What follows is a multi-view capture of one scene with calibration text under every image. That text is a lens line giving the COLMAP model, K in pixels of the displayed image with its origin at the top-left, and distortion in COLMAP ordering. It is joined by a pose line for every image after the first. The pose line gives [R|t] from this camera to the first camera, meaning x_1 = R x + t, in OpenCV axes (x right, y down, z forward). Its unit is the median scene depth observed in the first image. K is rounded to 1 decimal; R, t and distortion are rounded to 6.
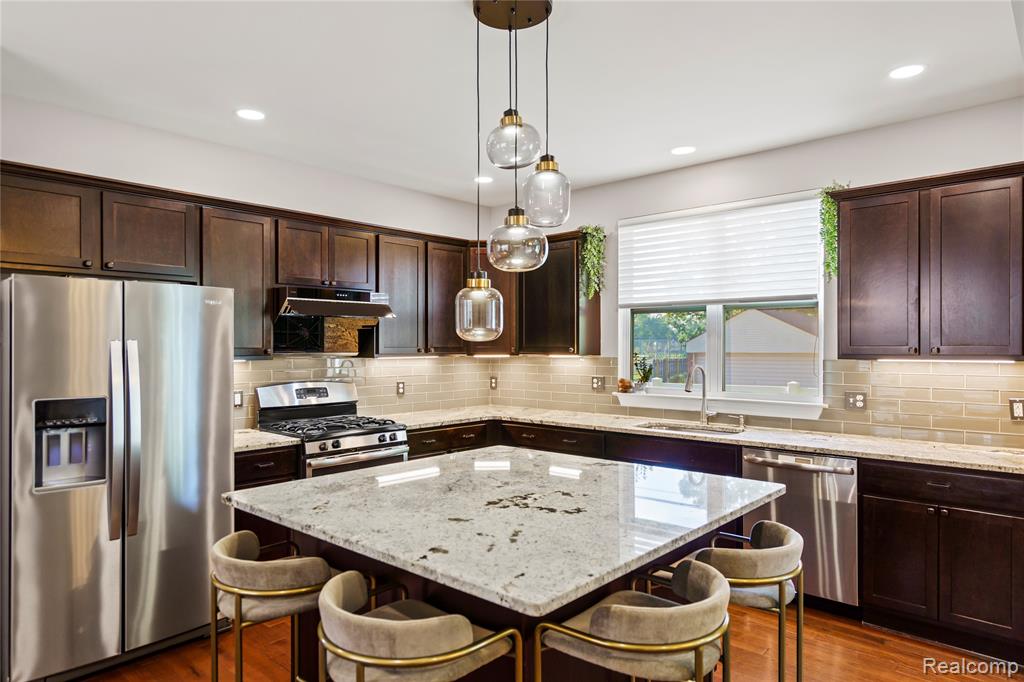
lens RADIAL K [[635.4, 0, 514.0], [0, 635.4, 347.6], [0, 0, 1]] dist [0.020182, -0.000663]
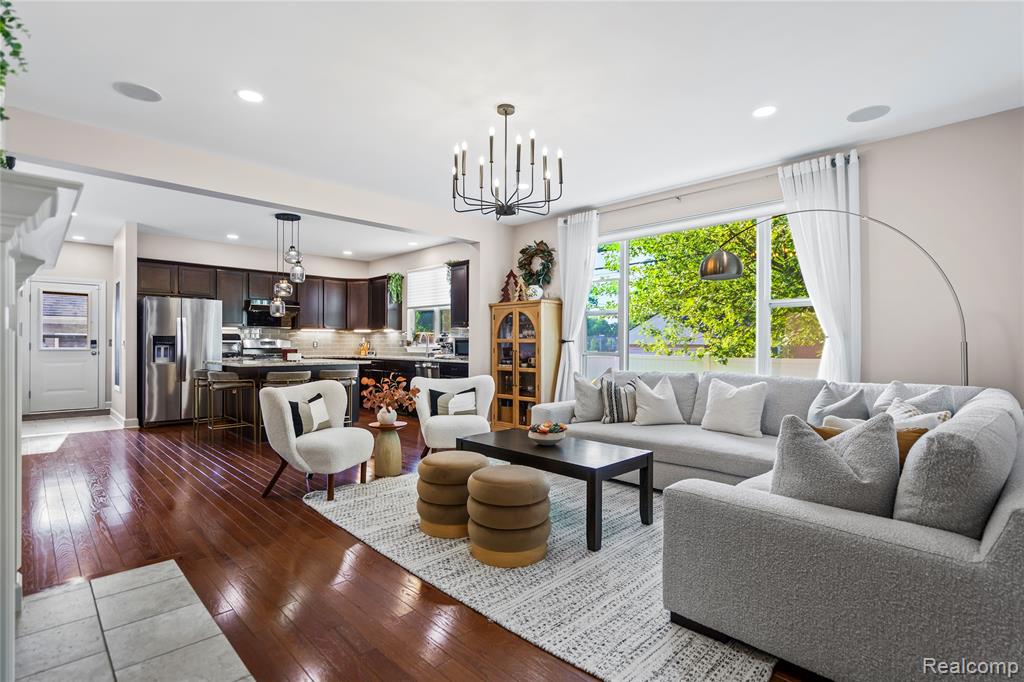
lens RADIAL K [[497.2, 0, 509.6], [0, 497.2, 341.9], [0, 0, 1]] dist [0.005485, 0.000098]
pose [[0.997806, 0.005117, -0.066008, 0.805677], [-0.005421, 0.999975, -0.004431, 0.076371], [0.065984, 0.004779, 0.997809, -0.922395]]
